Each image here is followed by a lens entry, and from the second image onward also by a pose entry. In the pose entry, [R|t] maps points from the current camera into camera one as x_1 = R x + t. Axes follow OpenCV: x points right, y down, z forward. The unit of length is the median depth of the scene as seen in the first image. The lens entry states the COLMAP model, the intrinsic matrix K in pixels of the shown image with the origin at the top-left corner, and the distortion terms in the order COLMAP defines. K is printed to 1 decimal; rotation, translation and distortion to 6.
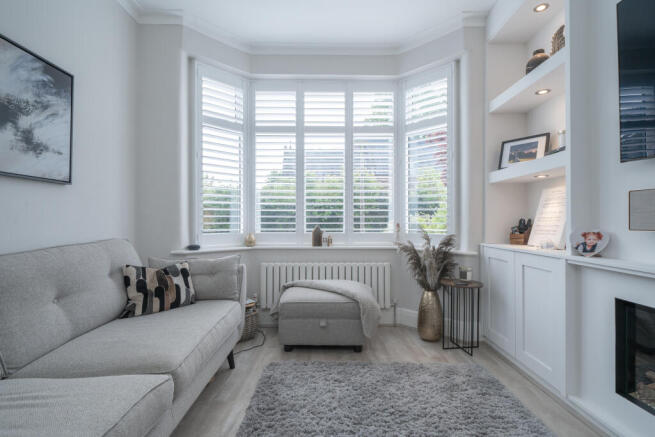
lens RADIAL K [[321.5, 0, 327.7], [0, 321.5, 227.5], [0, 0, 1]] dist [0.000072, -0.000021]
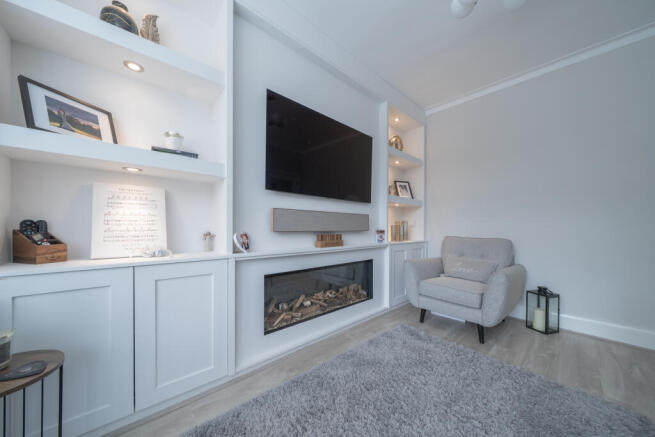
lens RADIAL K [[221.2, 0, 327.5], [0, 221.2, 218.5], [0, 0, 1]] dist [-0.011734, 0.000040]
pose [[-0.655612, 0.005746, 0.755076, -0.079342], [-0.003927, 0.999932, -0.011019, -0.030000], [-0.755088, -0.010190, -0.655544, 1.008015]]
